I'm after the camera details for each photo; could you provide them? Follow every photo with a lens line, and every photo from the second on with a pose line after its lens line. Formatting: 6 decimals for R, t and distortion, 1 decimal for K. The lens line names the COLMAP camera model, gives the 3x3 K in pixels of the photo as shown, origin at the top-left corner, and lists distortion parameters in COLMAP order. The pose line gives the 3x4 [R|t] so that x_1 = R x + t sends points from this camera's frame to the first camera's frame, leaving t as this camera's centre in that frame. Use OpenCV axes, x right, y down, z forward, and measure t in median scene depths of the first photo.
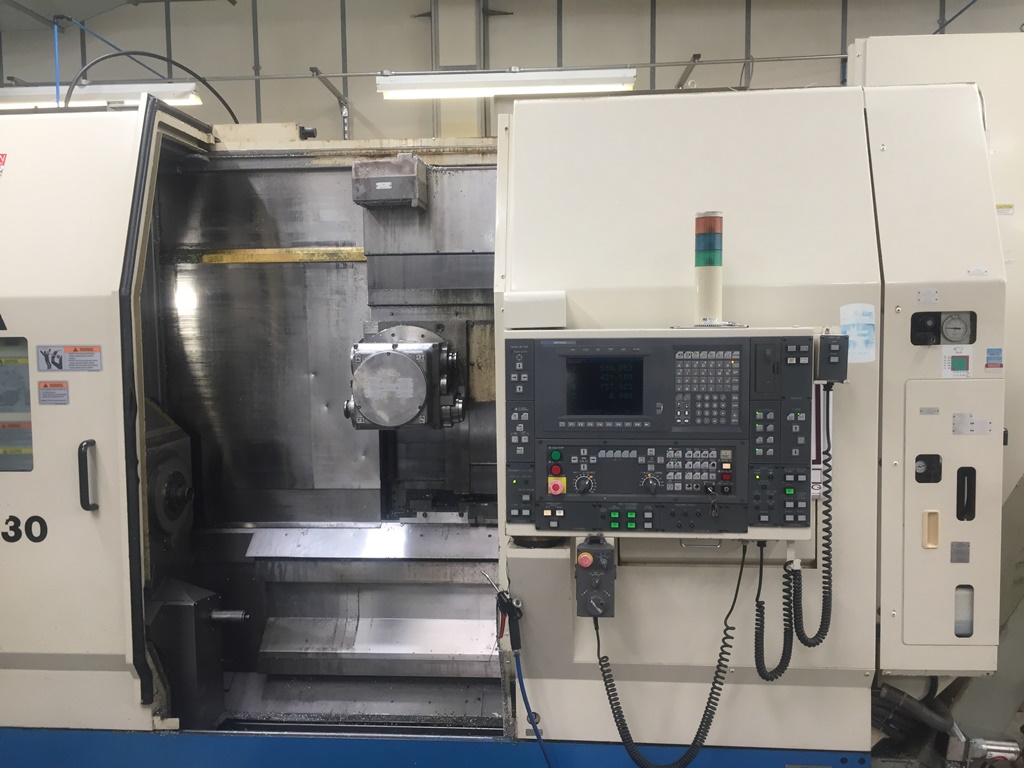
lens RADIAL K [[863.8, 0, 510.1], [0, 863.8, 385.1], [0, 0, 1]] dist [0.061493, -0.049803]
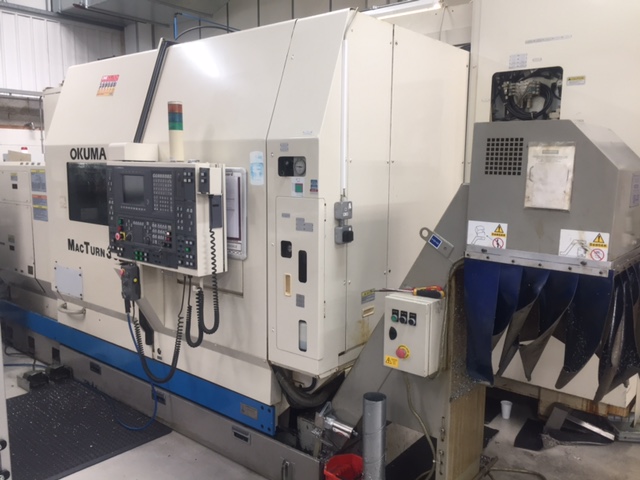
lens RADIAL K [[539.9, 0, 320.2], [0, 539.9, 236.9], [0, 0, 1]] dist [0.061493, -0.049803]
pose [[0.823509, 0.096286, -0.559073, 1.177731], [-0.062167, 0.994873, 0.079769, -0.017386], [0.563887, -0.030935, 0.825272, 0.178317]]
